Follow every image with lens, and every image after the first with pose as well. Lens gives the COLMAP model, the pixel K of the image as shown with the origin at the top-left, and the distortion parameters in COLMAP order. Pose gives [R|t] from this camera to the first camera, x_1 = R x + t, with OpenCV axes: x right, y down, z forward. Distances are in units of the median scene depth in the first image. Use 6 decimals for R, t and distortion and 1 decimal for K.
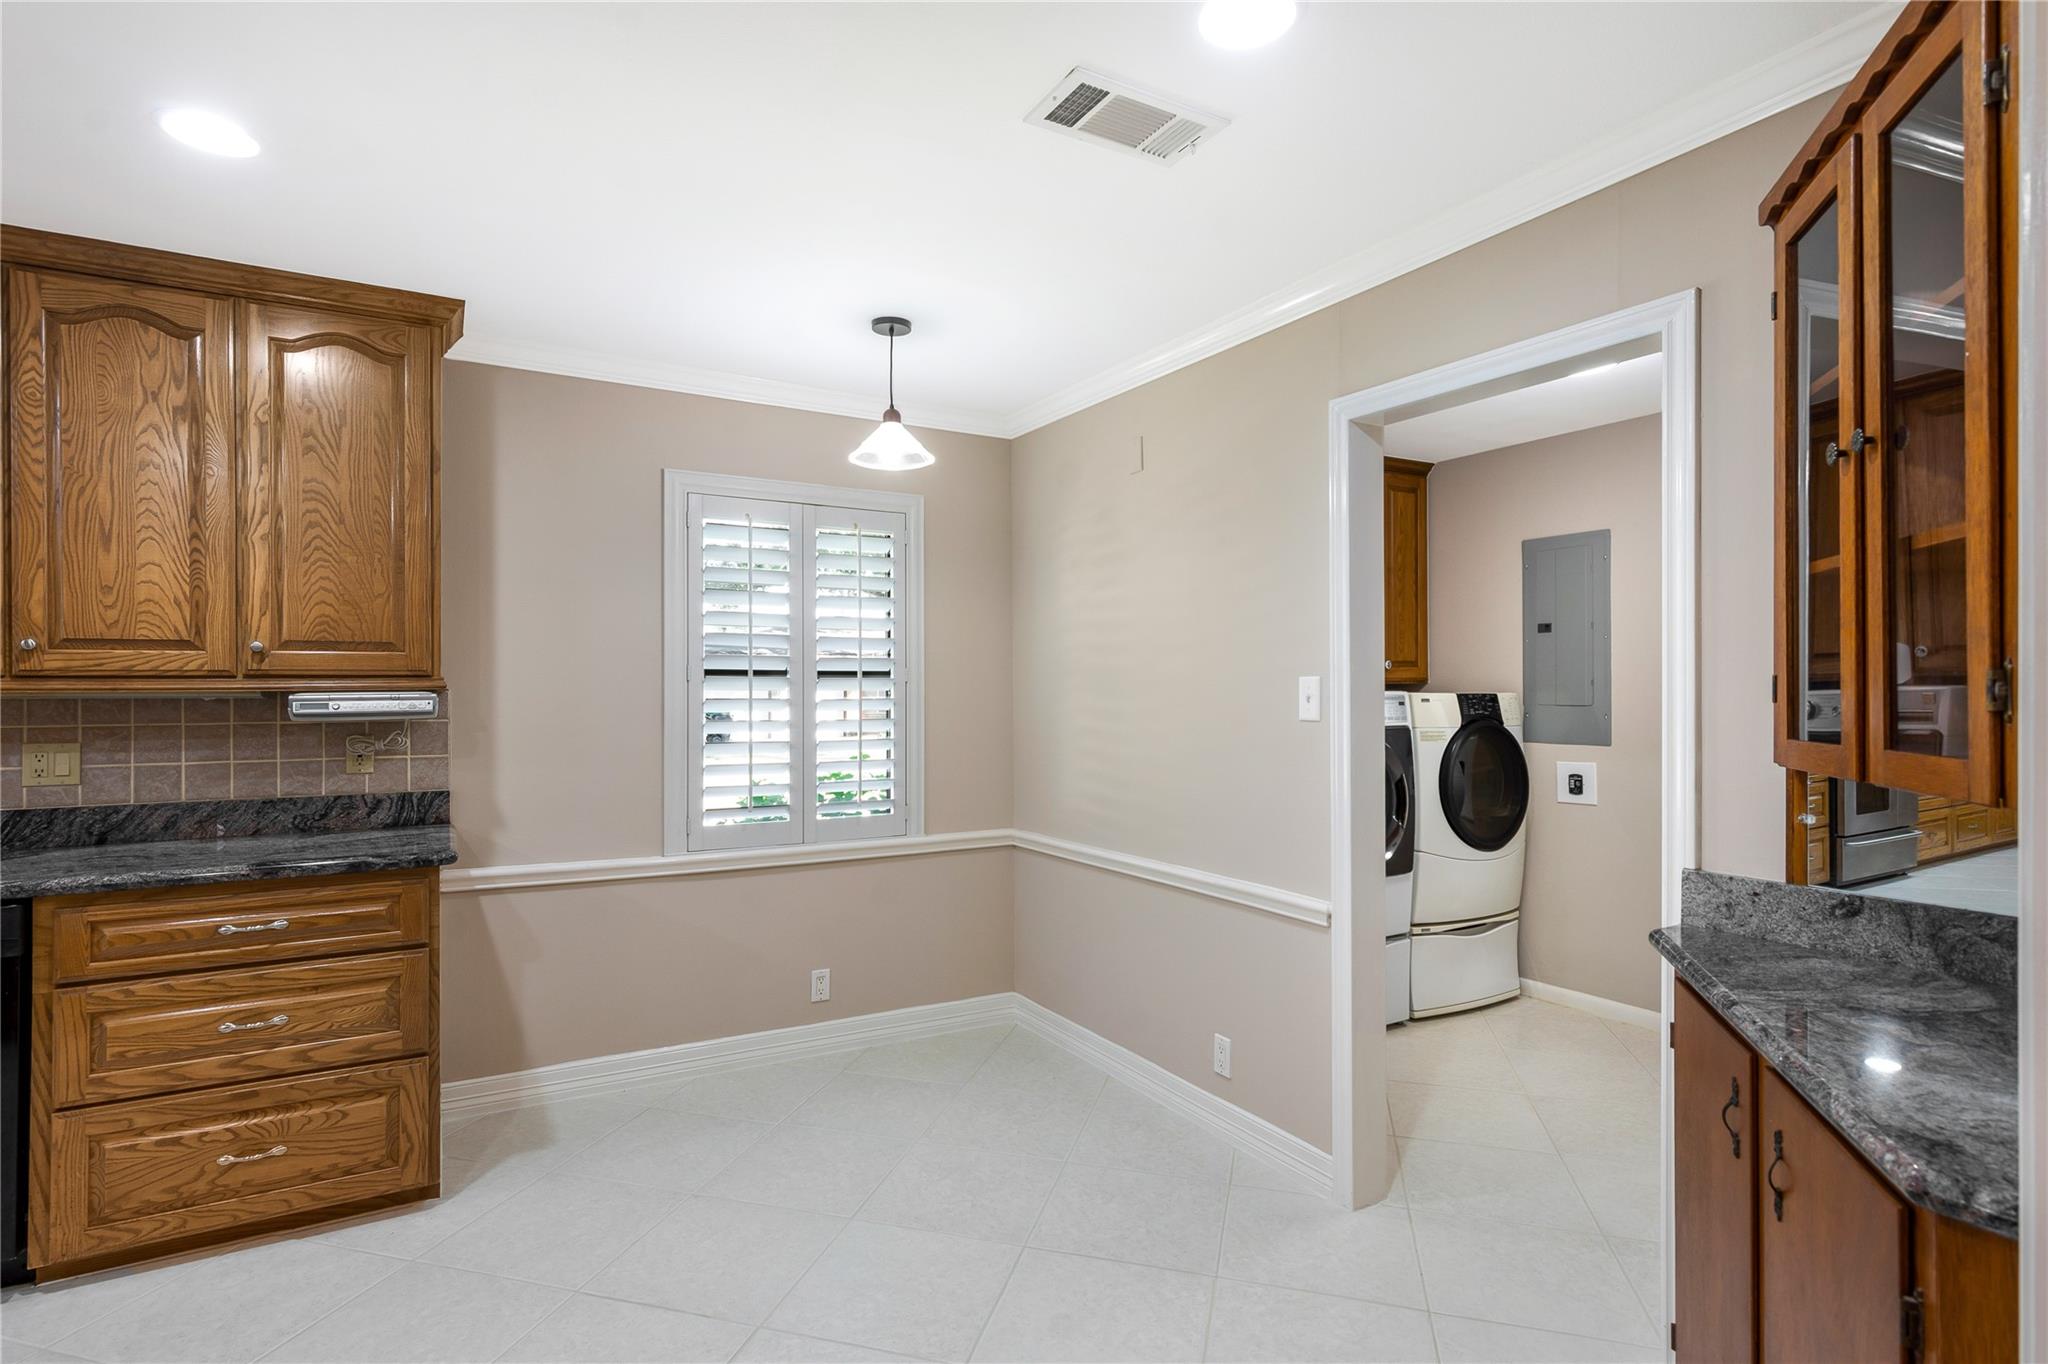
lens RADIAL K [[1015.7, 0, 1004.7], [0, 1015.7, 684.9], [0, 0, 1]] dist [0.001794, 0.001340]
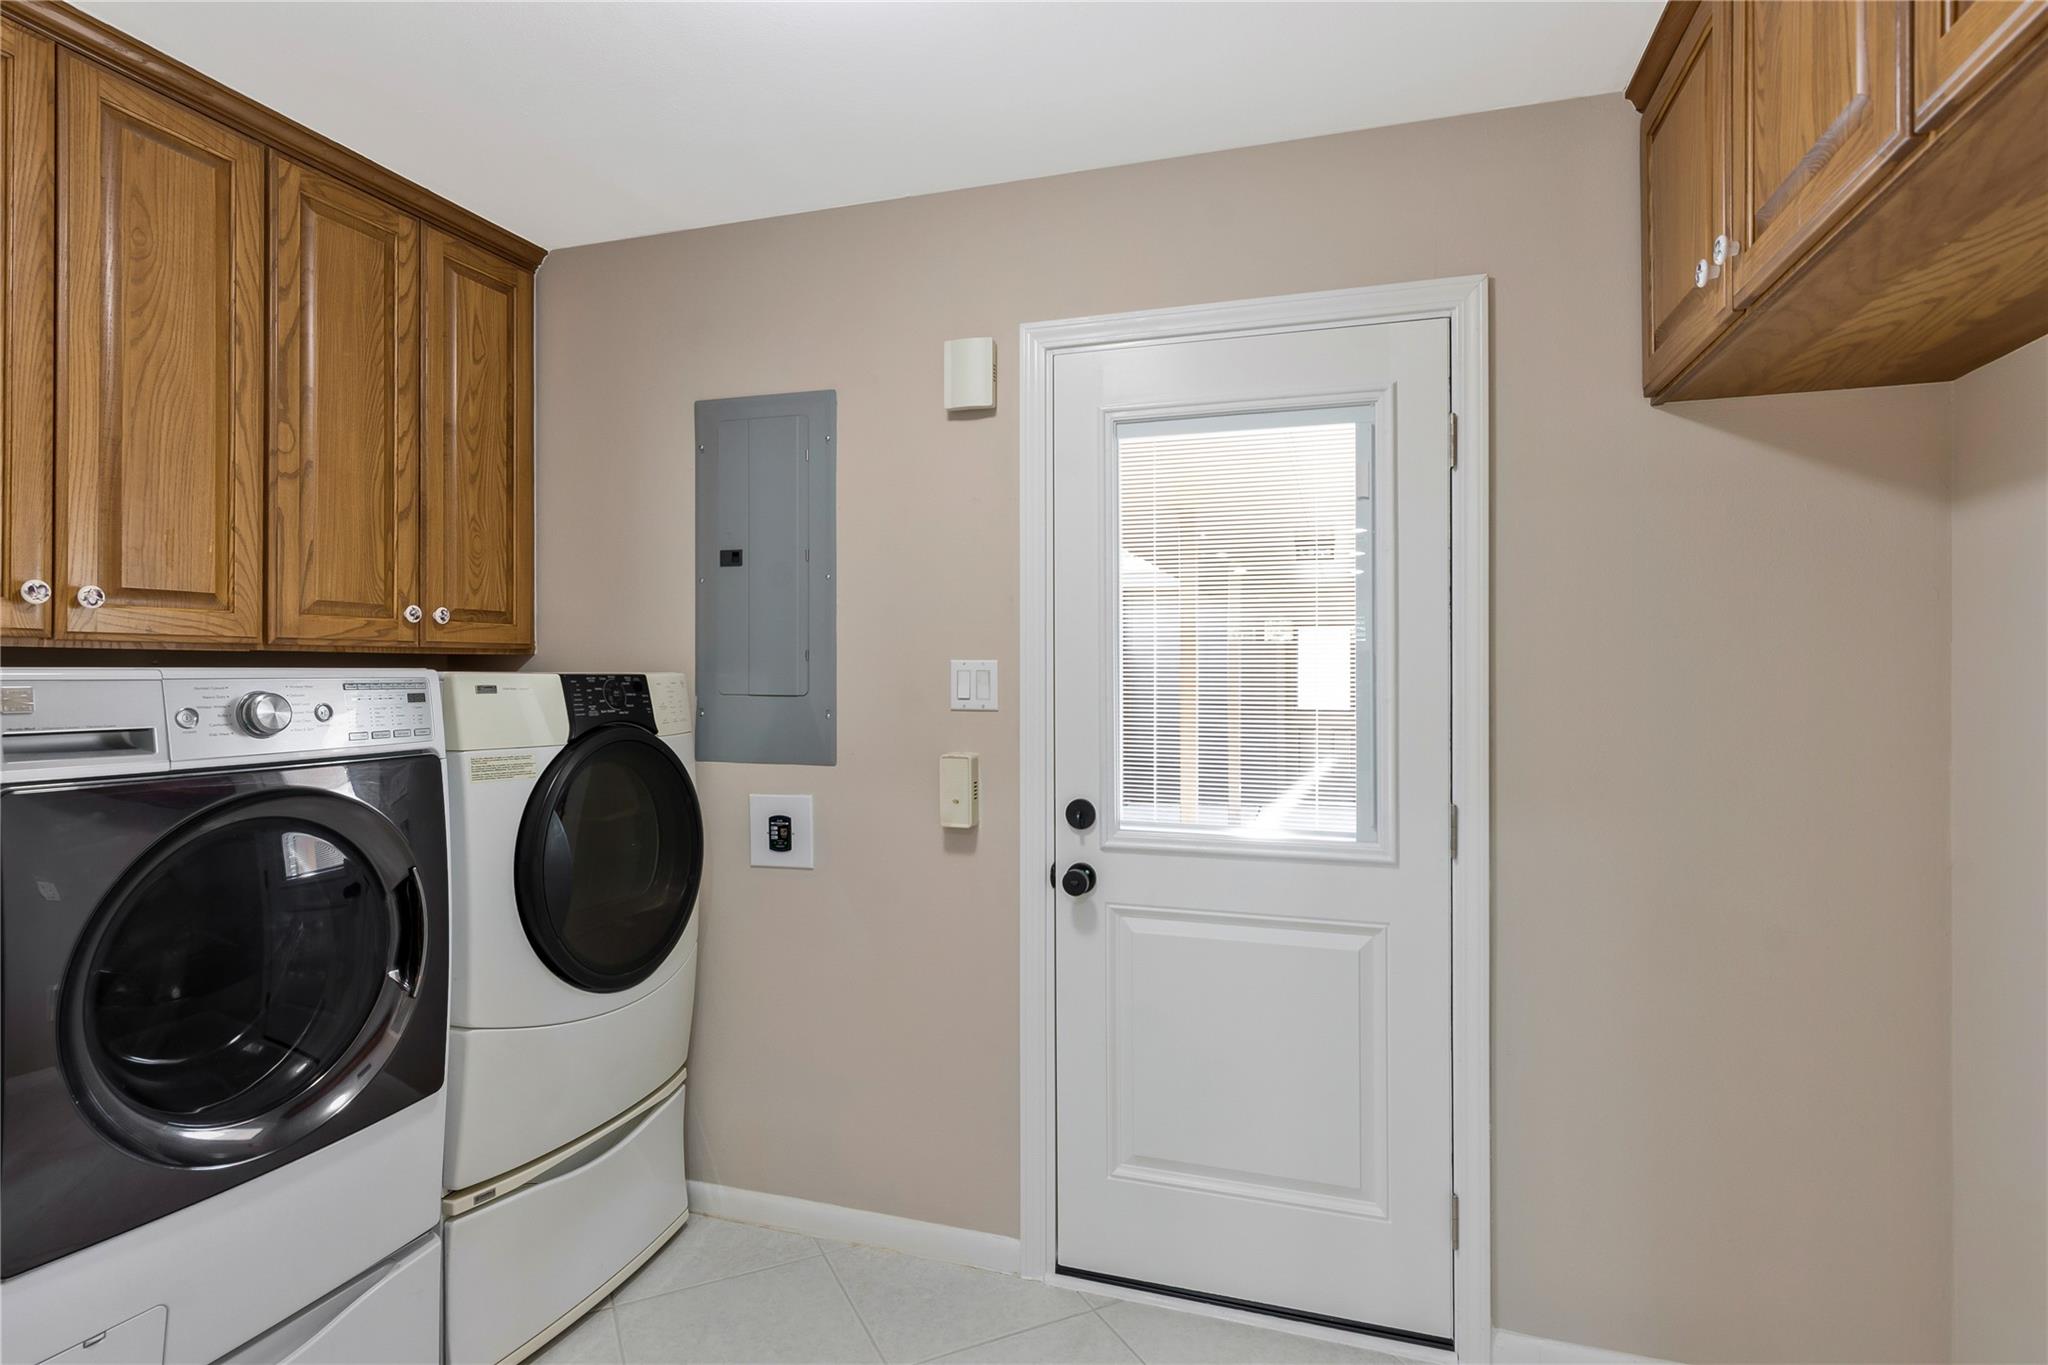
lens RADIAL K [[1024.5, 0, 1029.2], [0, 1024.5, 672.8], [0, 0, 1]] dist [-0.000570, 0.000172]
pose [[0.727881, 0.001025, 0.685702, 0.391383], [-0.003962, 0.999988, 0.002710, 0.008014], [-0.685692, -0.004689, 0.727877, 0.706559]]
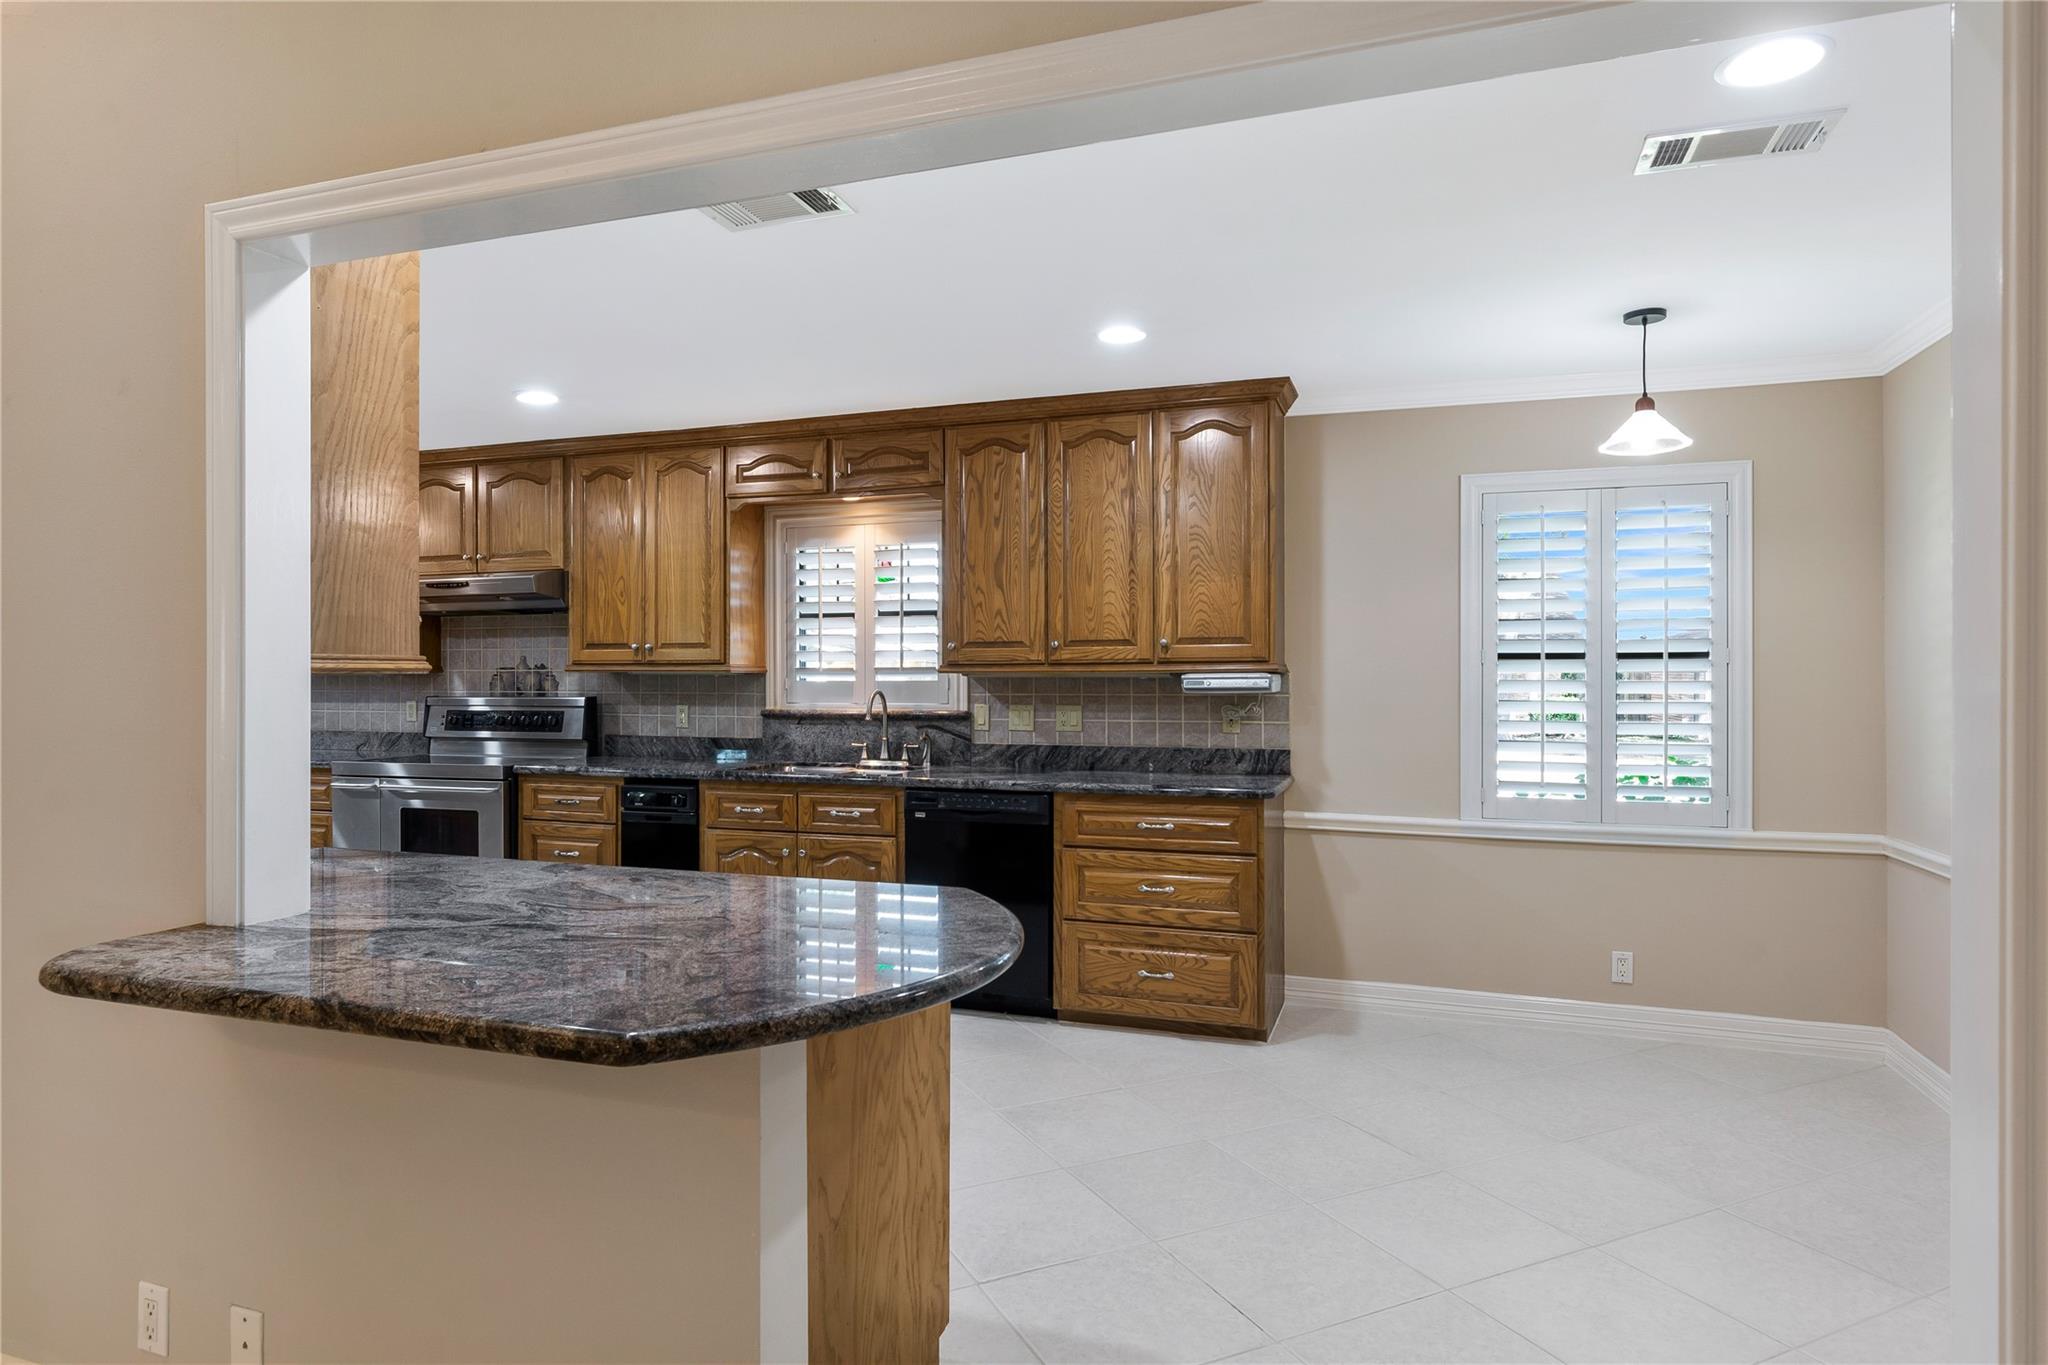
lens RADIAL K [[1165.6, 0, 1013.6], [0, 1165.6, 677.9], [0, 0, 1]] dist [0.001942, -0.000685]
pose [[0.663075, 0.001647, -0.748551, 0.360286], [0.002494, 0.999987, 0.004410, 0.005375], [0.748549, -0.004791, 0.663062, -0.269119]]
